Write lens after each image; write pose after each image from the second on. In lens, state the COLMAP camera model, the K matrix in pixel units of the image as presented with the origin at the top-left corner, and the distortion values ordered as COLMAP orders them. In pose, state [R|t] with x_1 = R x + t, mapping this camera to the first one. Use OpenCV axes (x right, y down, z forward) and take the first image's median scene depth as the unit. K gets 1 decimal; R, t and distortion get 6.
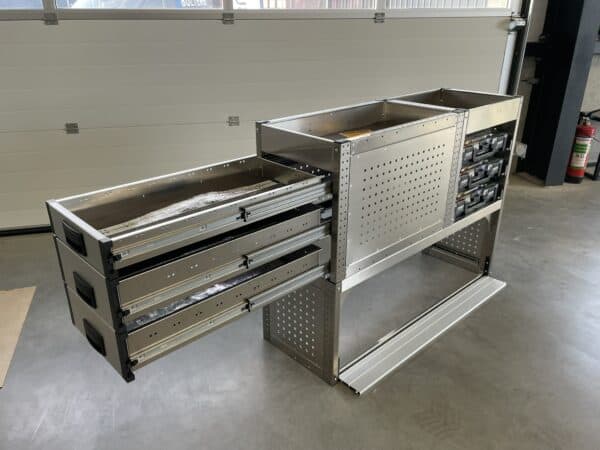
lens RADIAL K [[487.5, 0, 302.3], [0, 487.5, 228.4], [0, 0, 1]] dist [0.074036, -0.095506]
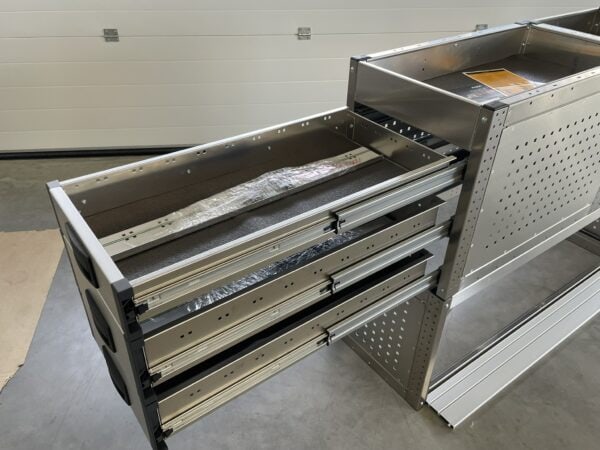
lens RADIAL K [[487.5, 0, 297.9], [0, 487.5, 228.4], [0, 0, 1]] dist [0.074036, -0.095506]
pose [[0.991803, 0.085997, -0.094502, -0.074232], [-0.066615, 0.979151, 0.191901, -0.098557], [0.109034, -0.184033, 0.976854, 0.248567]]
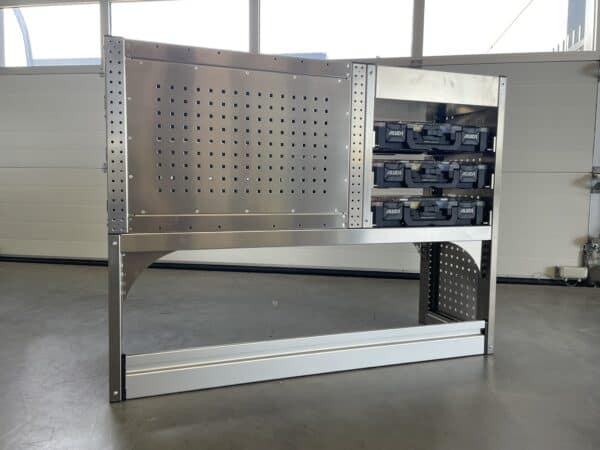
lens RADIAL K [[487.5, 0, 299.8], [0, 487.5, 218.2], [0, 0, 1]] dist [0.074036, -0.095506]
pose [[0.912195, 0.044713, -0.407309, 0.548724], [-0.178362, 0.938243, -0.296458, 0.224434], [0.368899, 0.343076, 0.863836, 0.389087]]
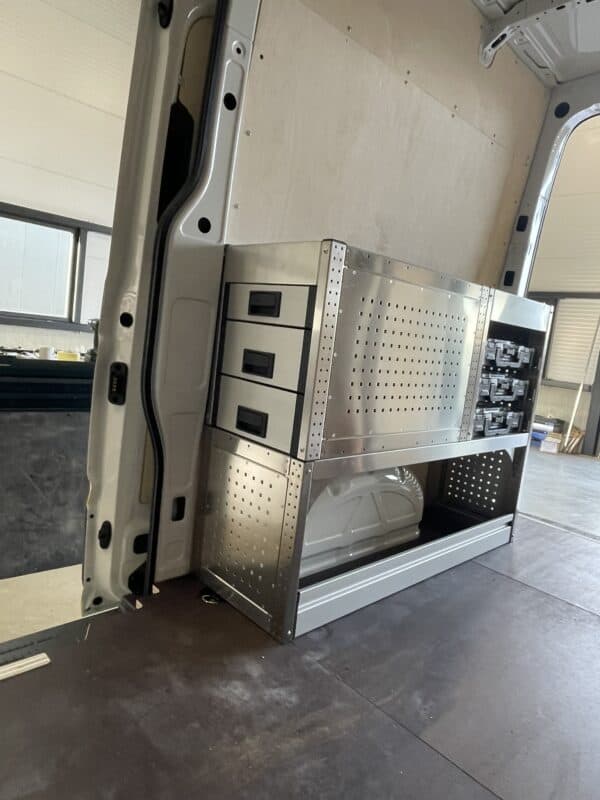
lens RADIAL K [[506.7, 0, 296.7], [0, 506.7, 387.6], [0, 0, 1]] dist [-0.002806, 0.000002]
pose [[0.993471, 0.114070, -0.001560, 0.040220], [-0.109206, 0.946973, -0.302185, 0.194649], [-0.032993, 0.300383, 0.953248, 0.276469]]
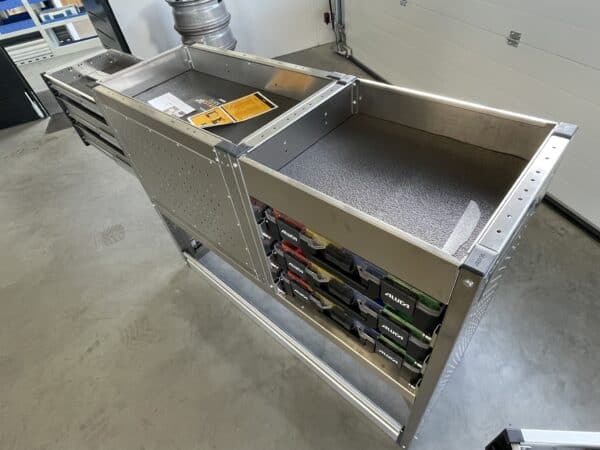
lens RADIAL K [[346.3, 0, 300.5], [0, 346.3, 224.2], [0, 0, 1]] dist [-0.006402, -0.002326]
pose [[0.072228, 0.691293, -0.718956, 0.608106], [-0.294178, 0.703536, 0.646913, -0.420326], [0.953017, 0.164776, 0.254178, 0.998077]]
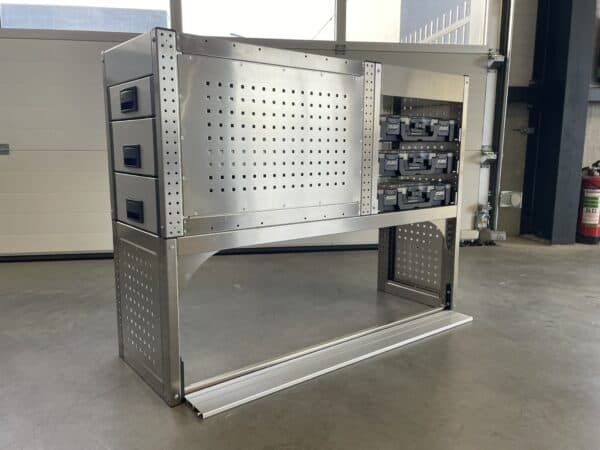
lens RADIAL K [[487.5, 0, 302.2], [0, 487.5, 225.1], [0, 0, 1]] dist [0.074036, -0.095506]
pose [[0.995283, 0.017915, -0.095346, 0.289672], [-0.041806, 0.966069, -0.254877, 0.231785], [0.087545, 0.257660, 0.962261, 0.275465]]
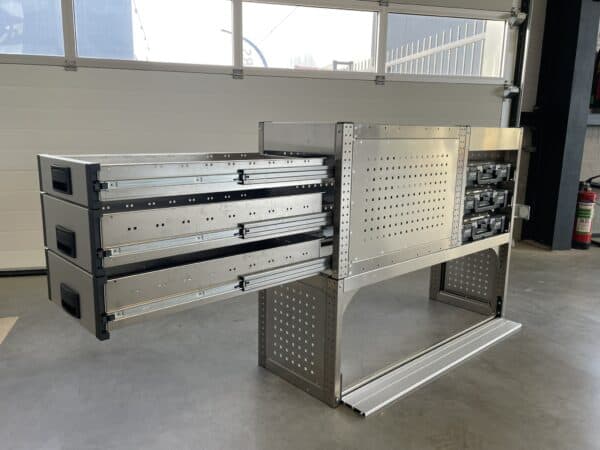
lens RADIAL K [[487.5, 0, 301.5], [0, 487.5, 224.5], [0, 0, 1]] dist [0.074036, -0.095506]
pose [[0.999777, 0.018694, -0.009779, 0.005557], [-0.020418, 0.974022, -0.225533, 0.190489], [0.005309, 0.225682, 0.974187, 0.061289]]
